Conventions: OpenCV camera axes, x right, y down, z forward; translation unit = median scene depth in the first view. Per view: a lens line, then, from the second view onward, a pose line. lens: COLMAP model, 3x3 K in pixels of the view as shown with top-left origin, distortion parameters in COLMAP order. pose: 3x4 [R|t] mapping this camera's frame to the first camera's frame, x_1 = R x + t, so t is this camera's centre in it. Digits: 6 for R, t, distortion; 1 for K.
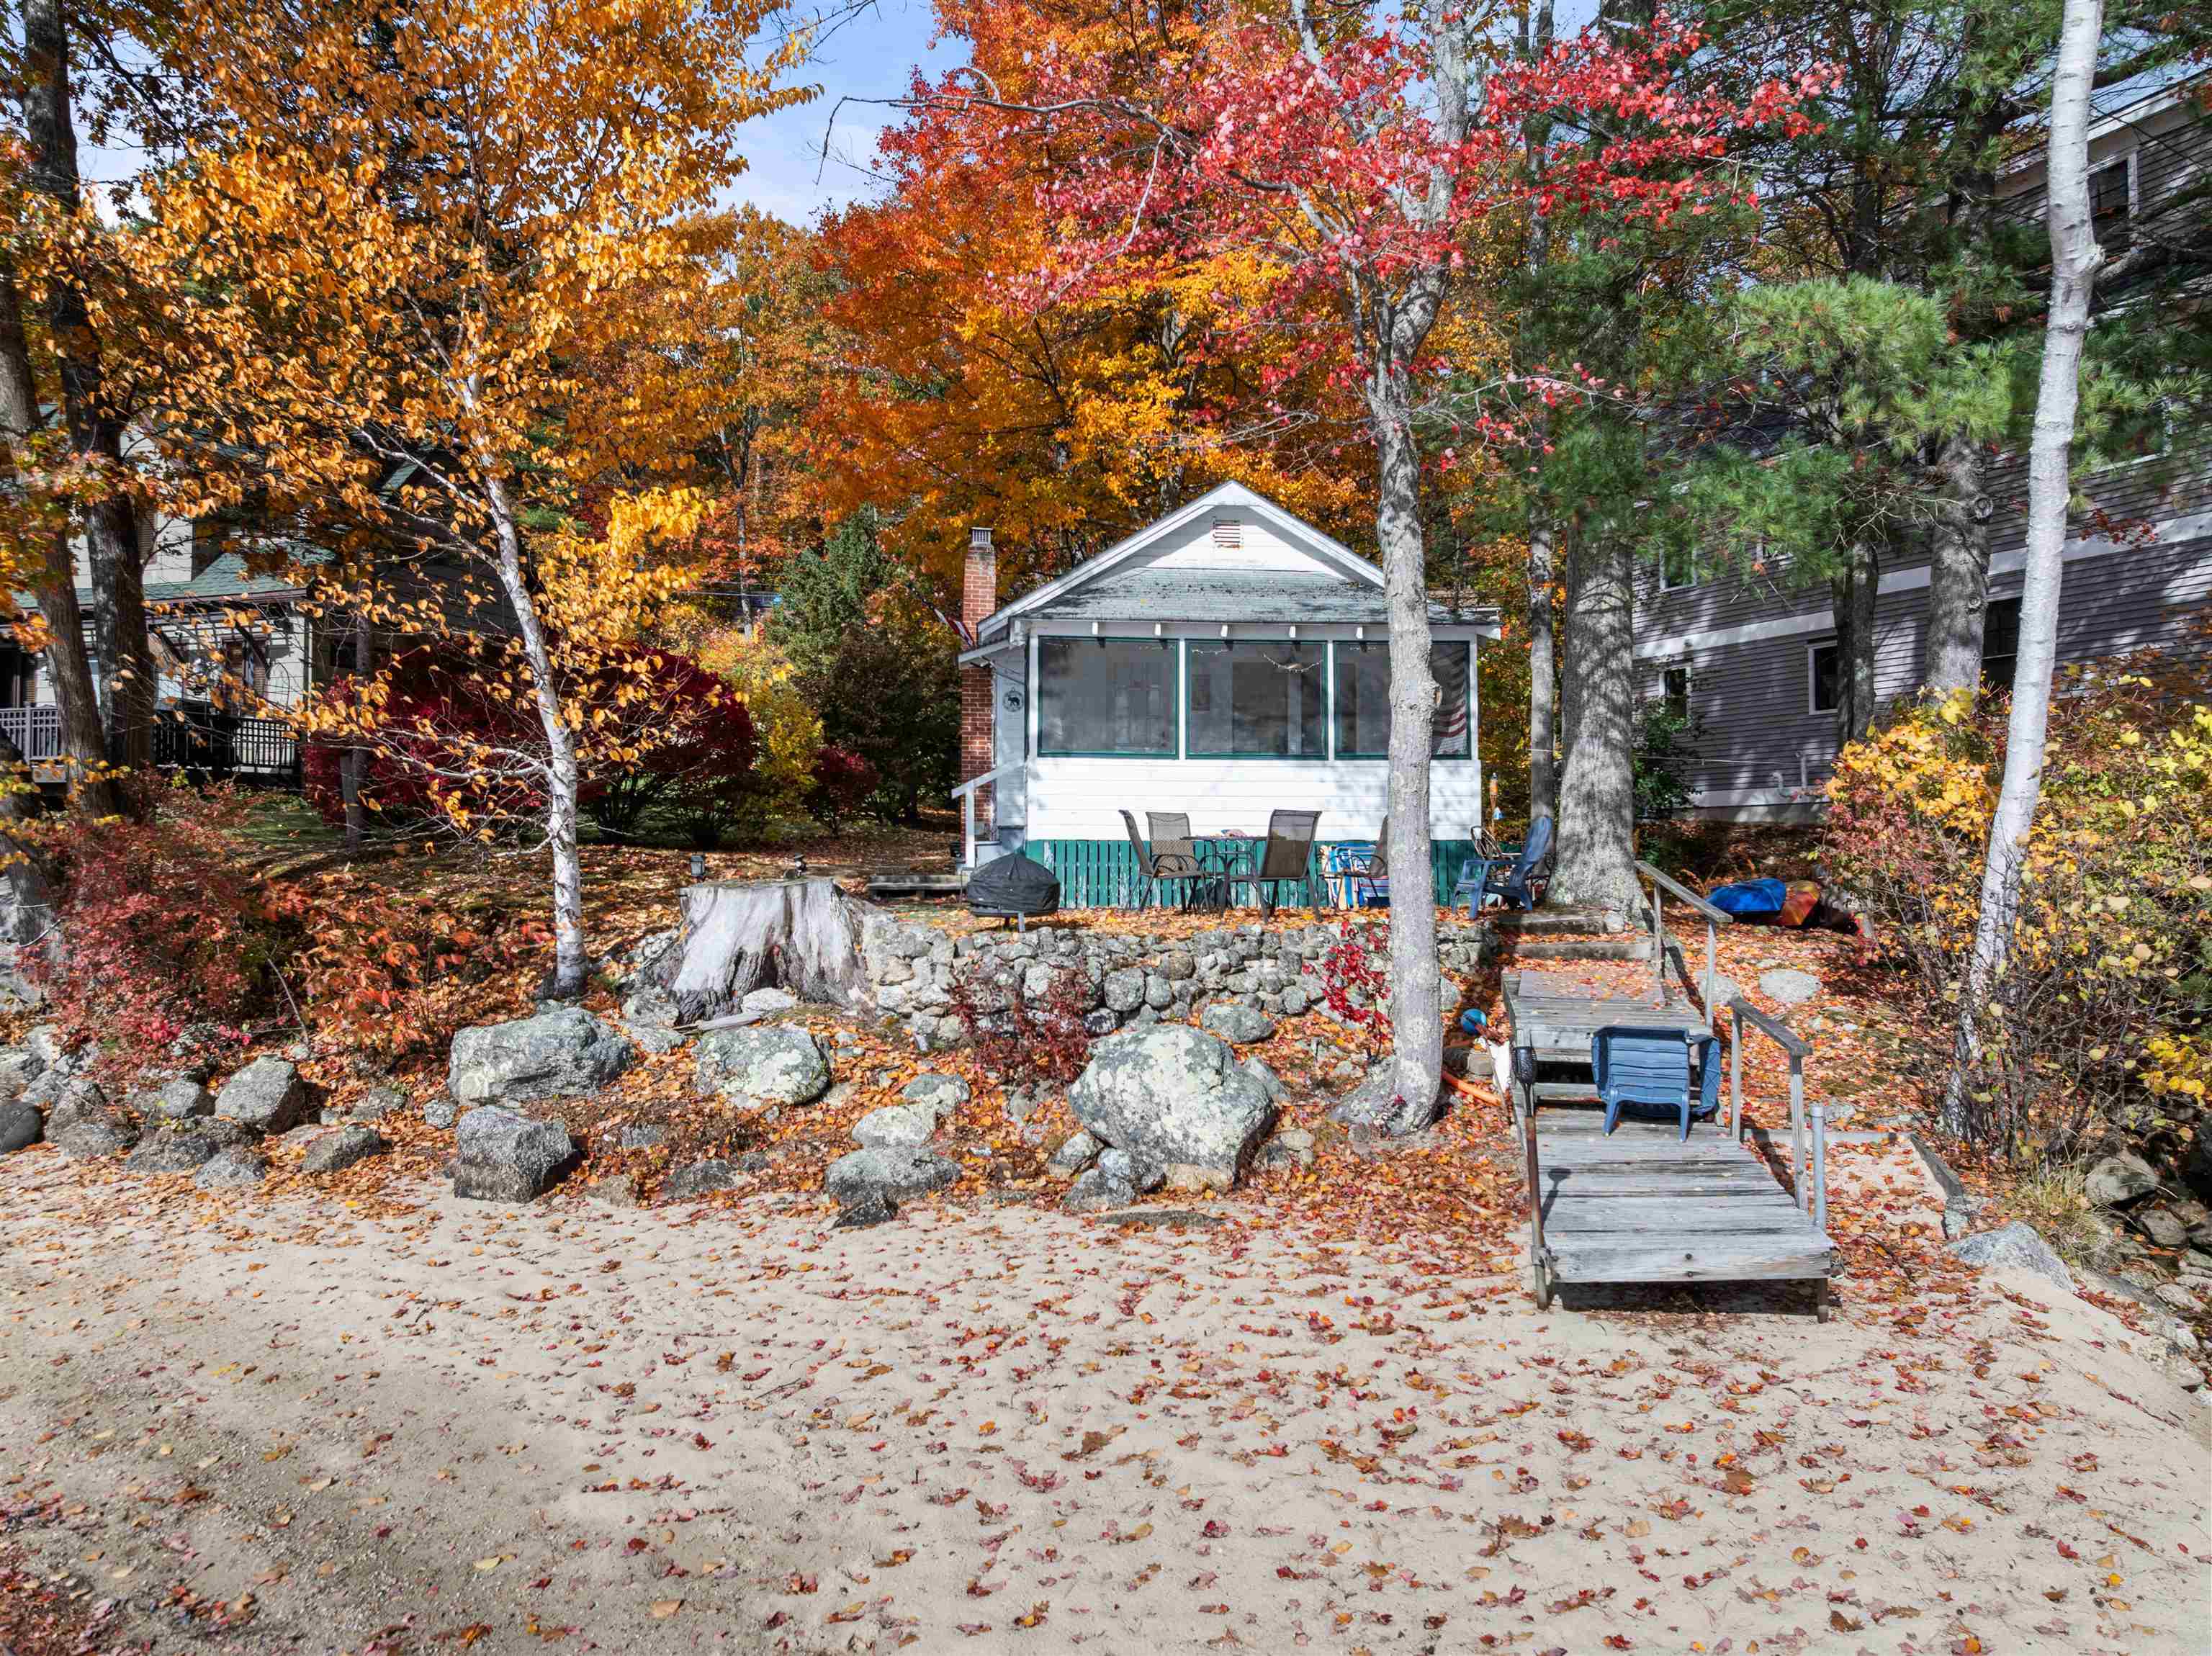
lens RADIAL K [[1557.5, 0, 1104.4], [0, 1557.5, 821.3], [0, 0, 1]] dist [-0.032276, 0.002557]
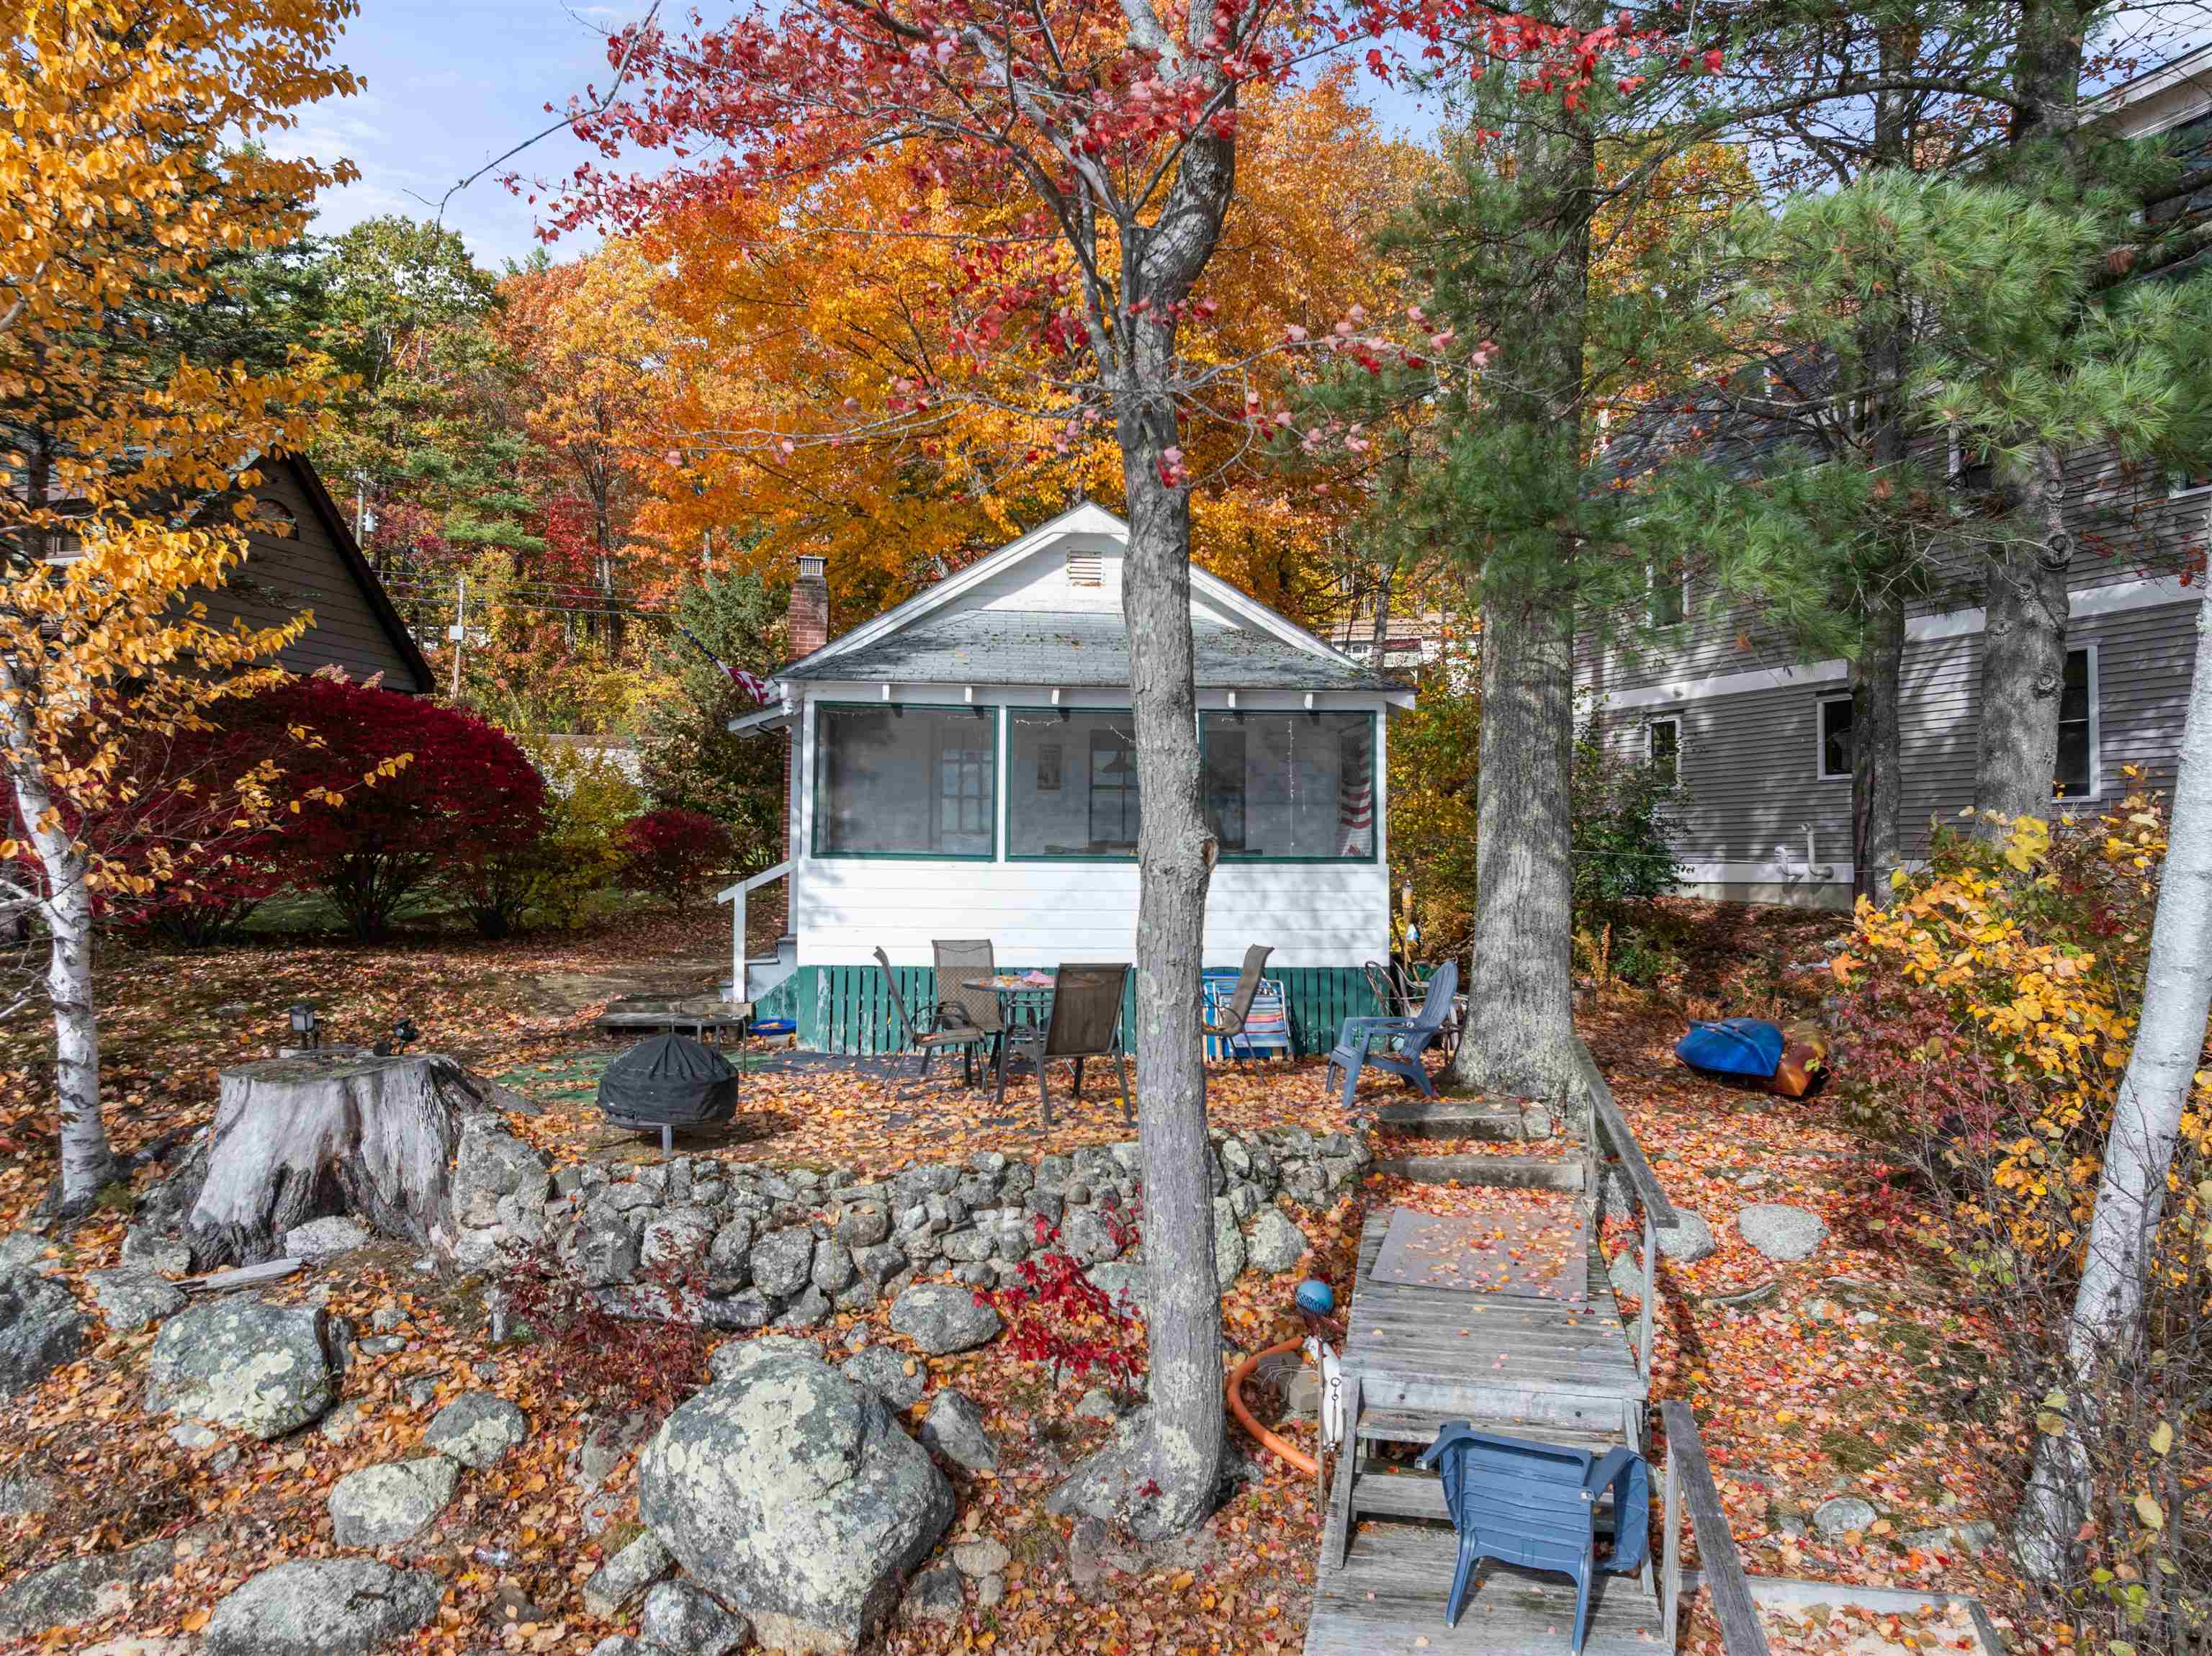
lens RADIAL K [[1549.2, 0, 1104.6], [0, 1549.2, 799.5], [0, 0, 1]] dist [-0.043874, 0.007884]
pose [[0.999910, 0.008802, -0.010097, 0.154356], [-0.009019, 0.999726, -0.021621, -0.077127], [0.009904, 0.021710, 0.999715, 0.325732]]
